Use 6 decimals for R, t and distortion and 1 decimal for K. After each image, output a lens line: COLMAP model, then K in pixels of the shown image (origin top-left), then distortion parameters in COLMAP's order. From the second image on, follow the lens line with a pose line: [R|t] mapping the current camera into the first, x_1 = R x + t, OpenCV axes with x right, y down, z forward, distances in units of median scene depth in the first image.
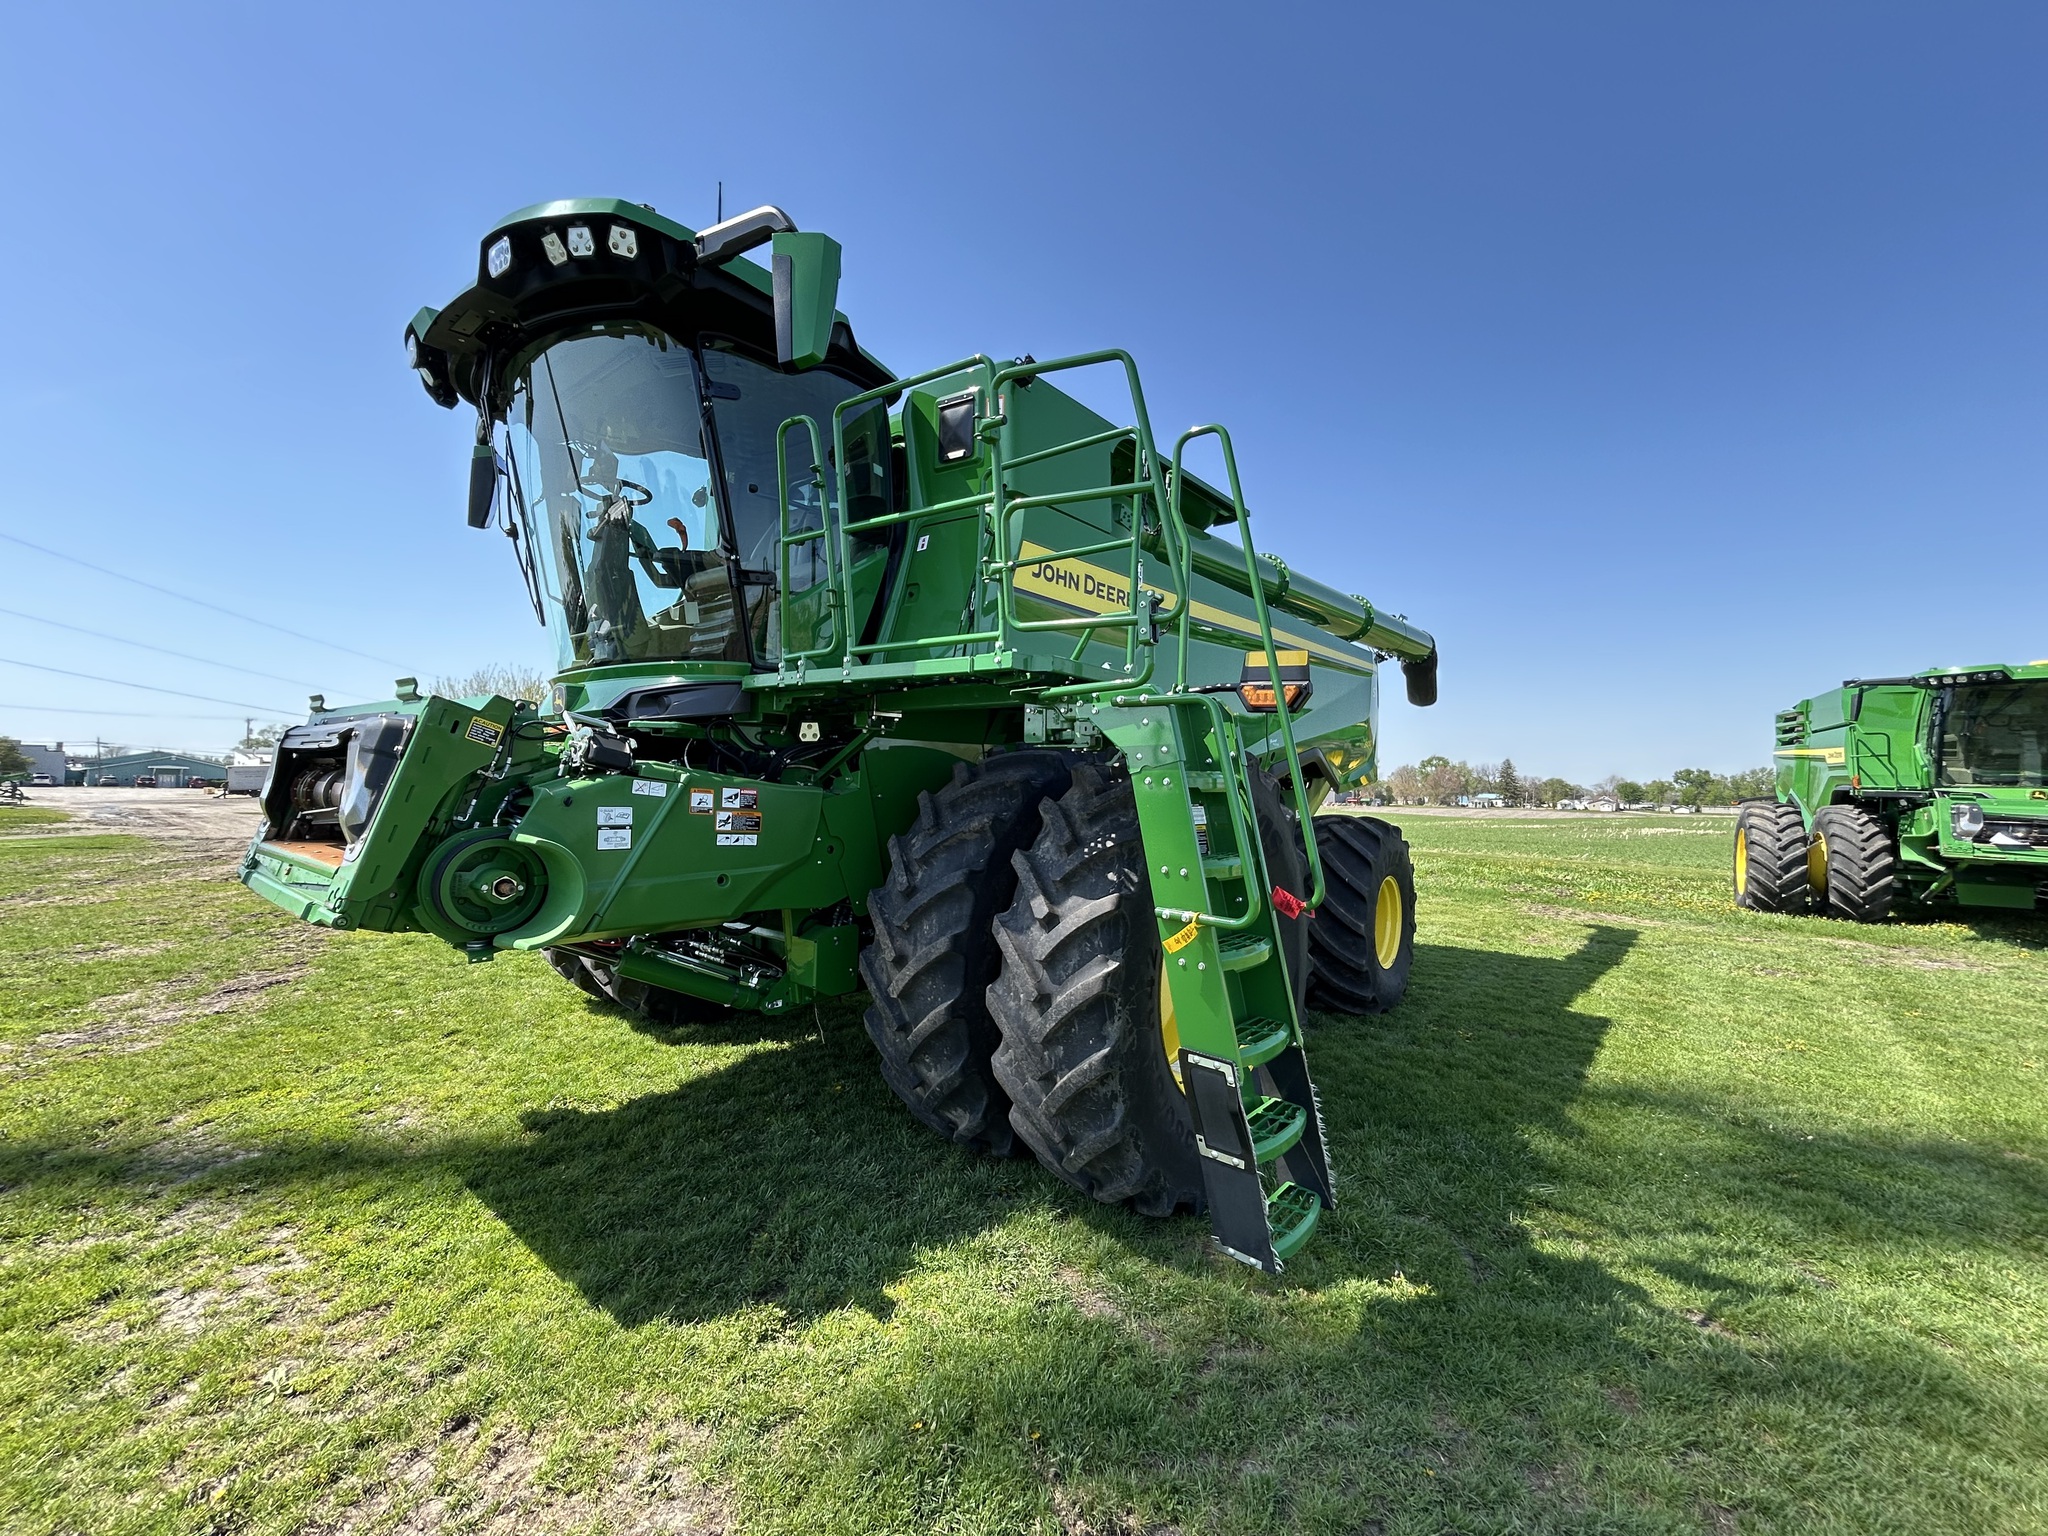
lens RADIAL K [[829.7, 0, 1021.4], [0, 829.7, 765.1], [0, 0, 1]] dist [-0.001674, 0.001678]
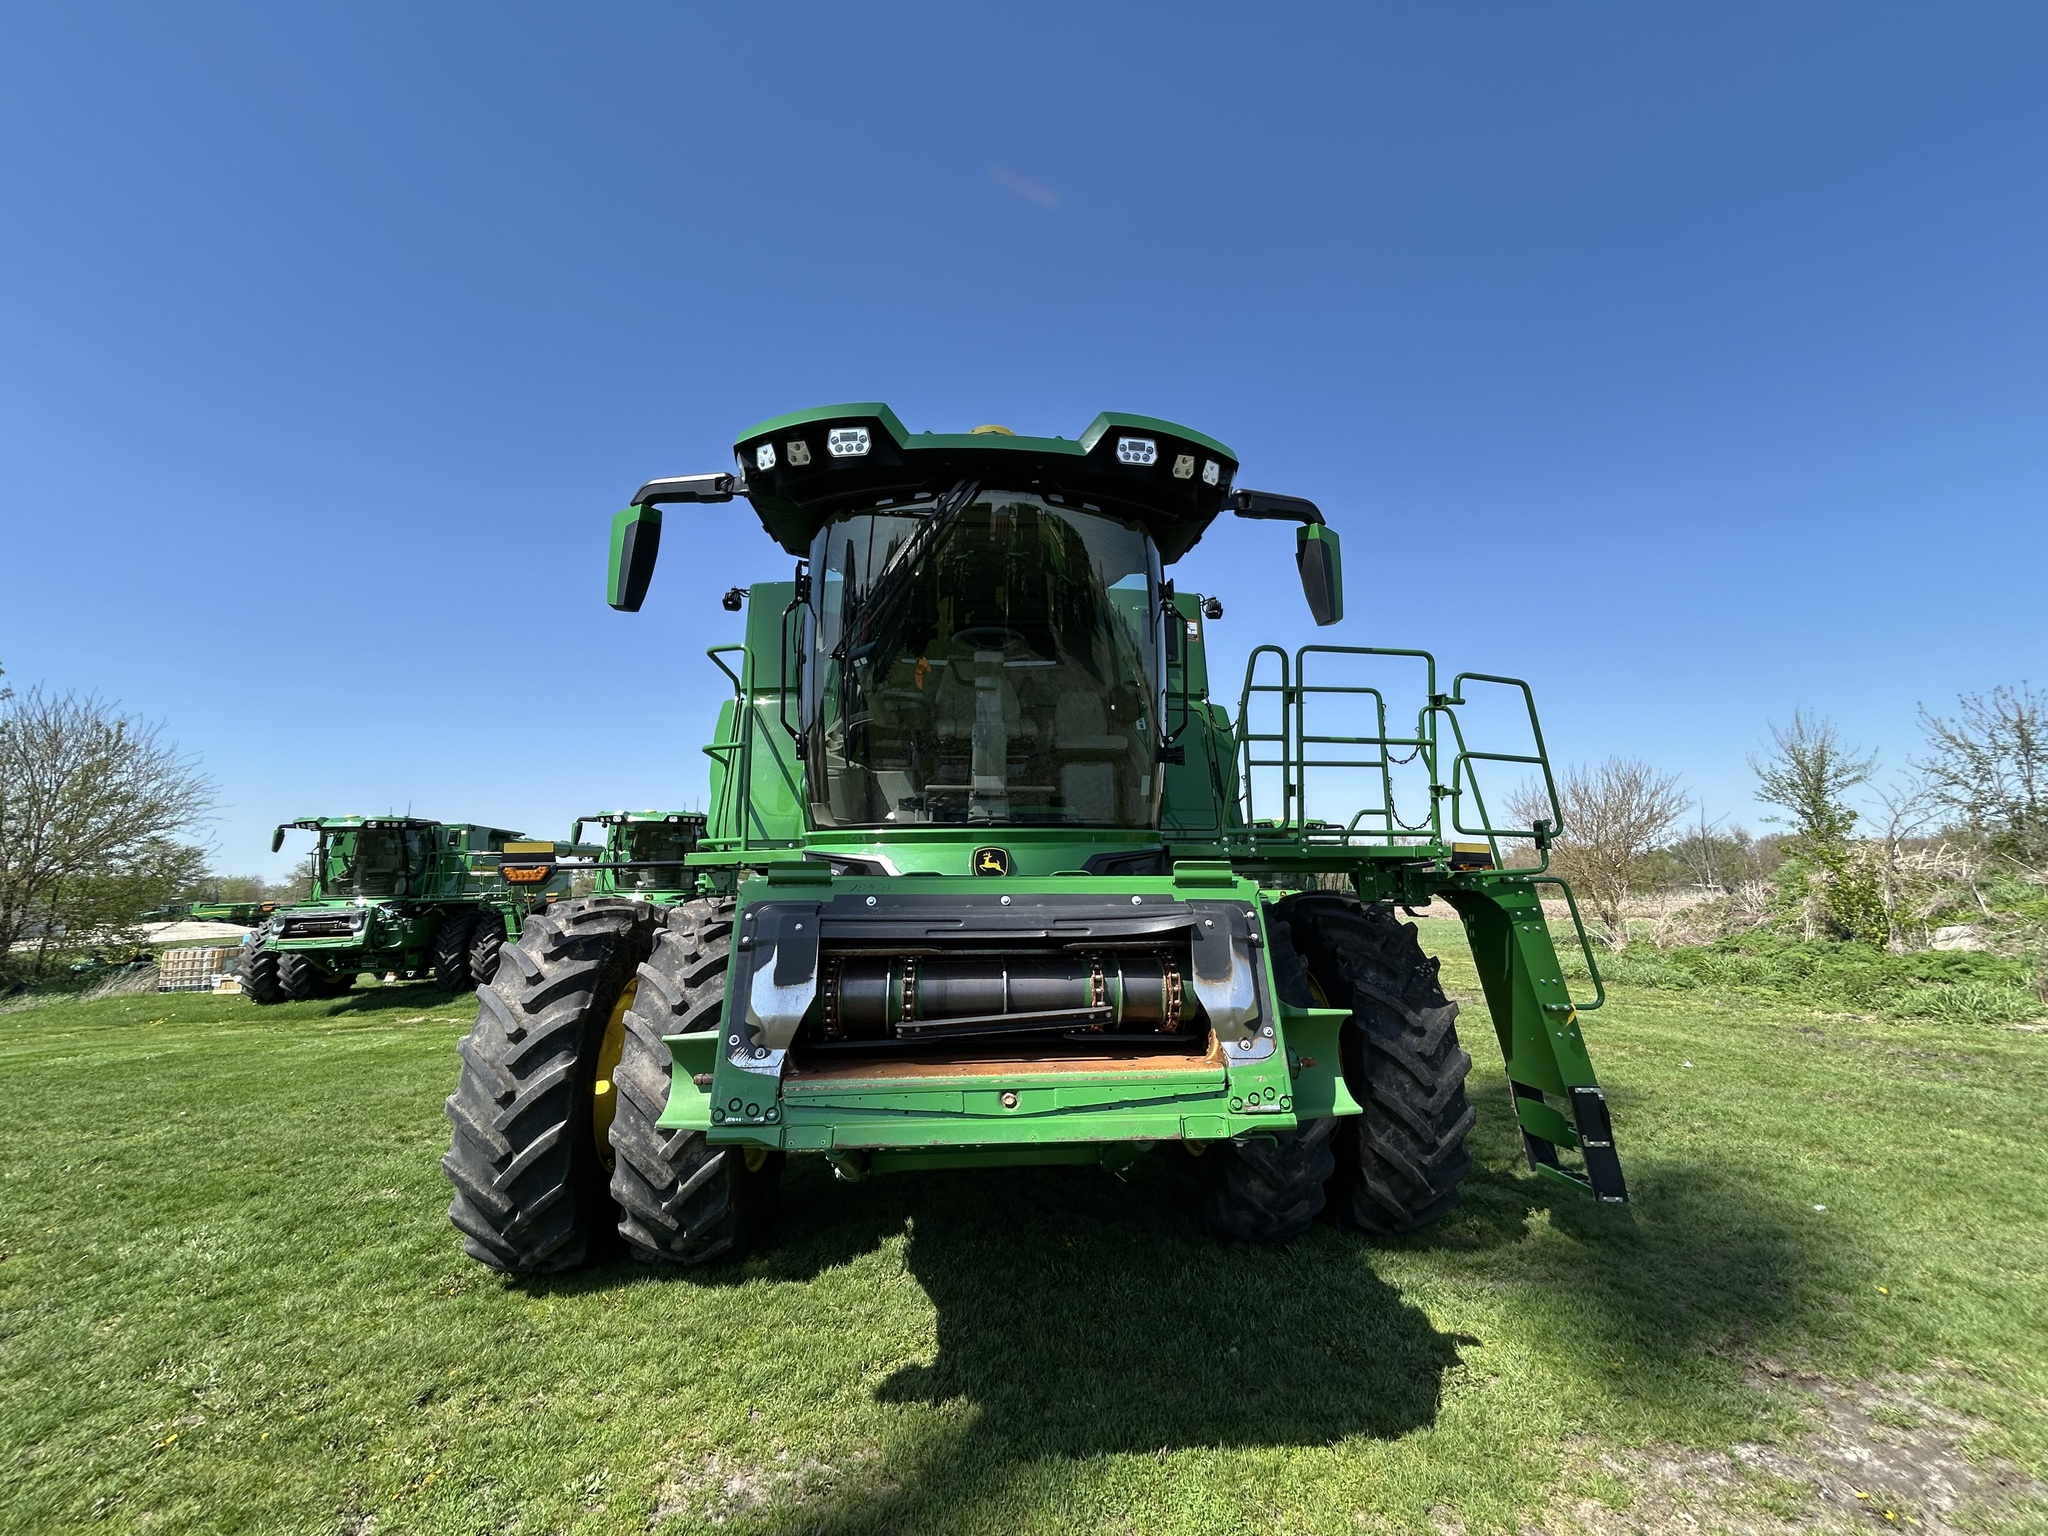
lens RADIAL K [[829.7, 0, 1021.4], [0, 829.7, 765.1], [0, 0, 1]] dist [-0.001674, 0.001678]
pose [[0.706036, 0.088661, 0.702604, -1.322790], [0.004540, 0.991545, -0.129683, -0.071315], [-0.708161, 0.094751, 0.699664, 0.378480]]
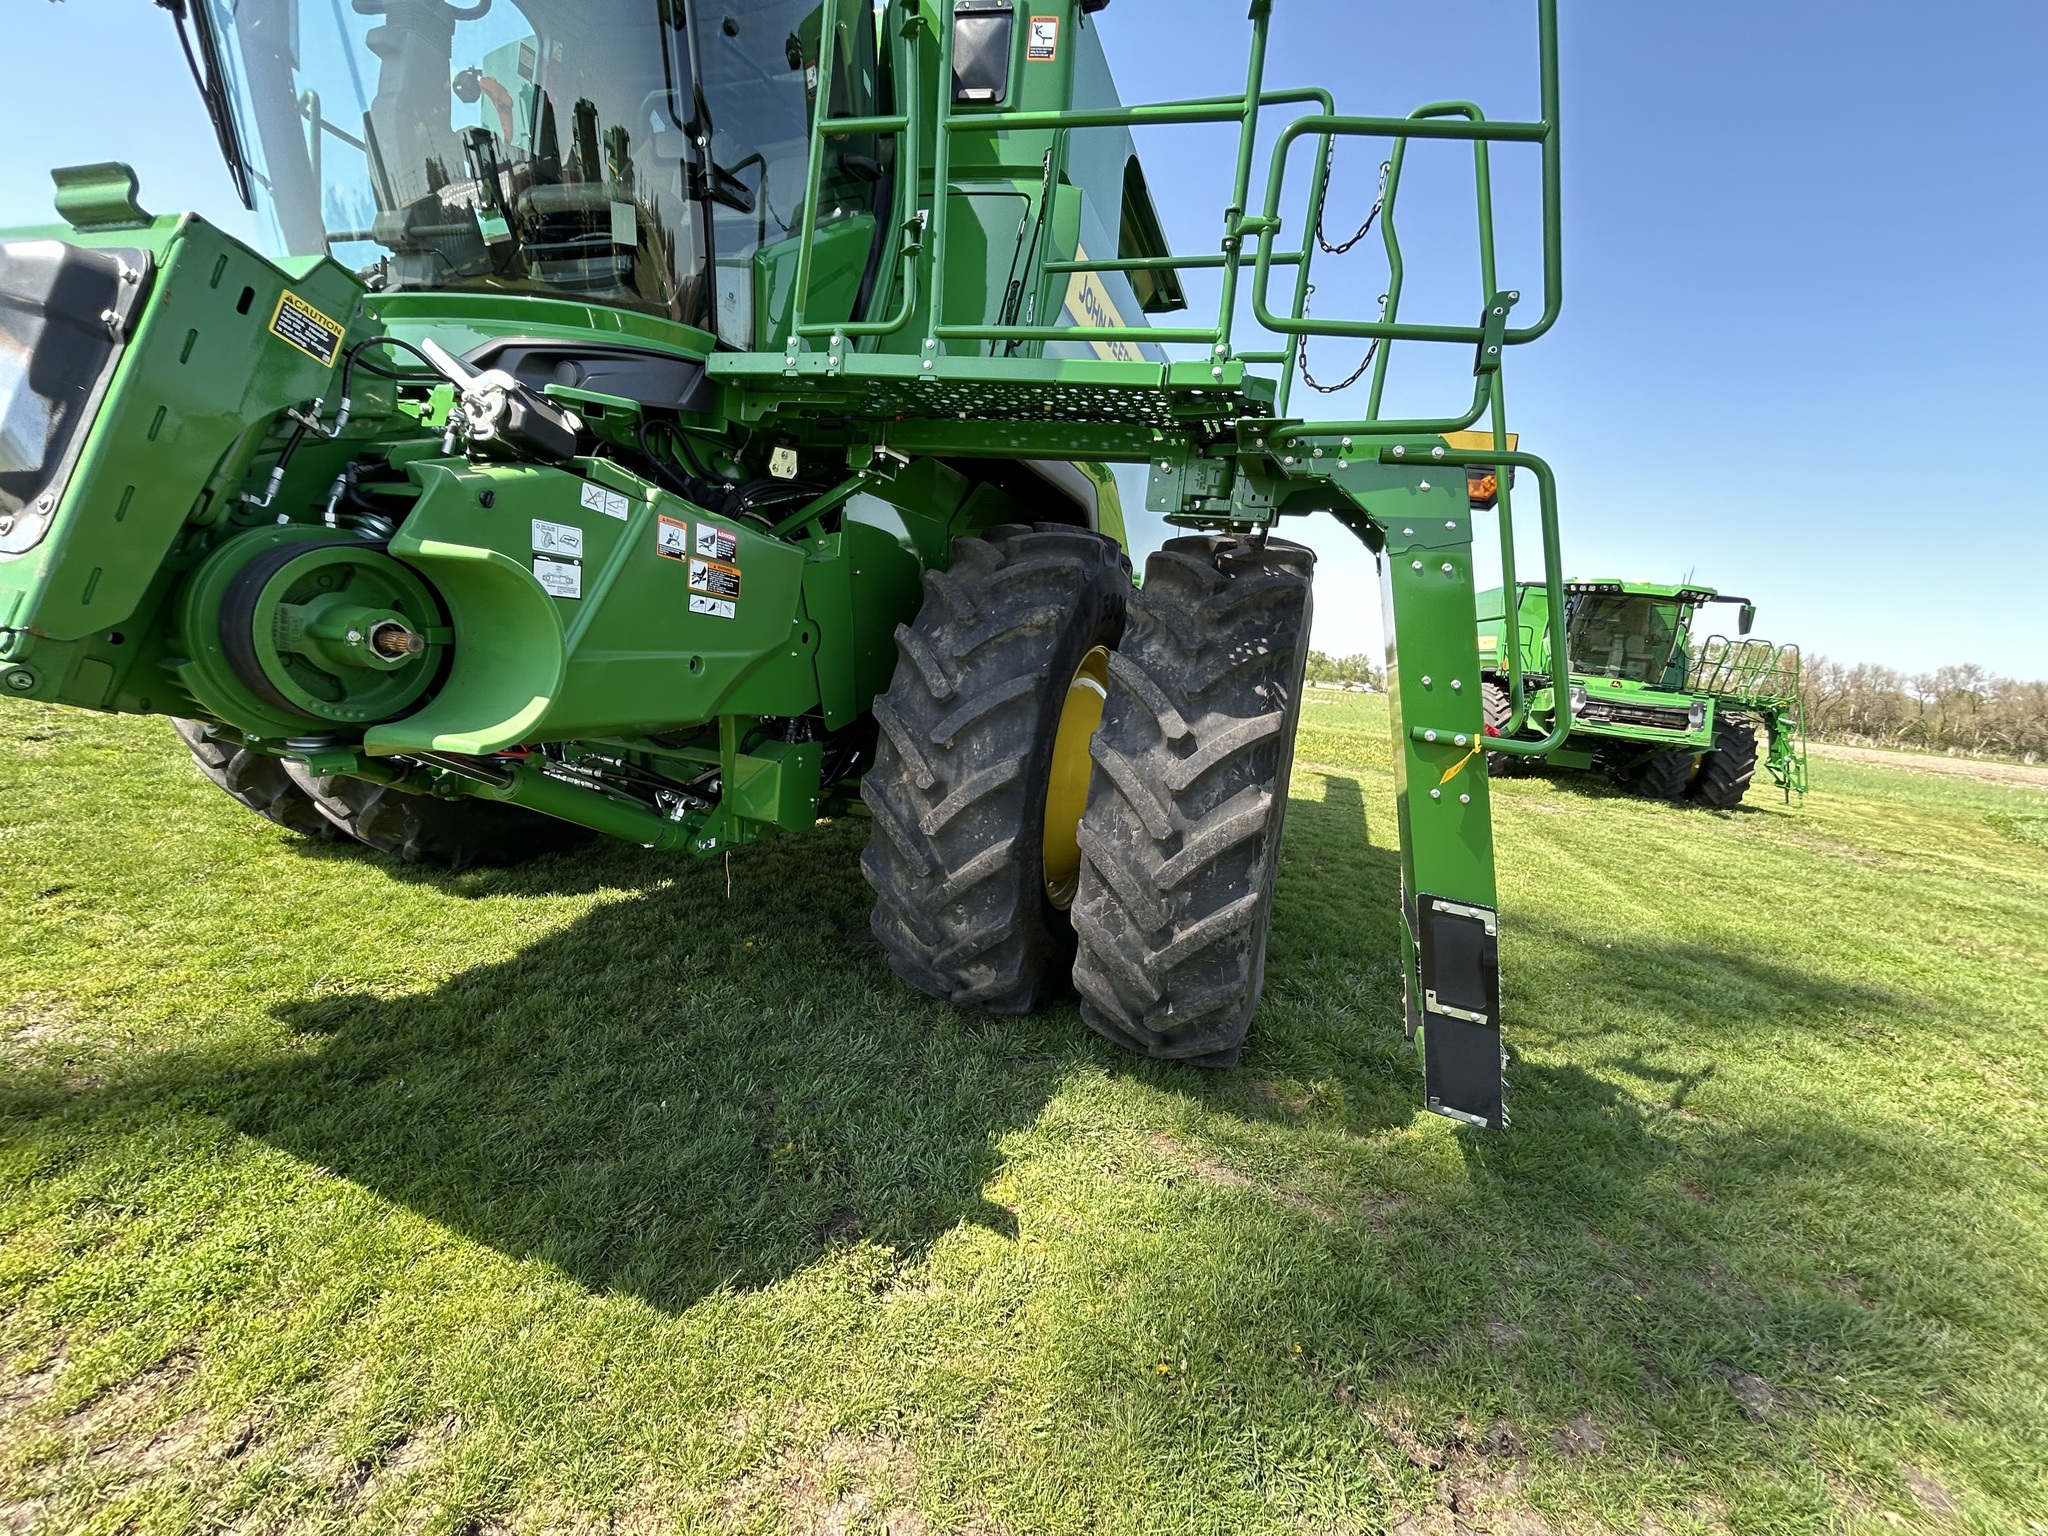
lens RADIAL K [[829.0, 0, 1022.6], [0, 829.0, 764.4], [0, 0, 1]] dist [0.000070, -0.000287]
pose [[0.935896, 0.028344, 0.351133, -0.338520], [-0.093938, 0.980746, 0.171211, 0.076303], [-0.339520, -0.193221, 0.920539, 0.276922]]
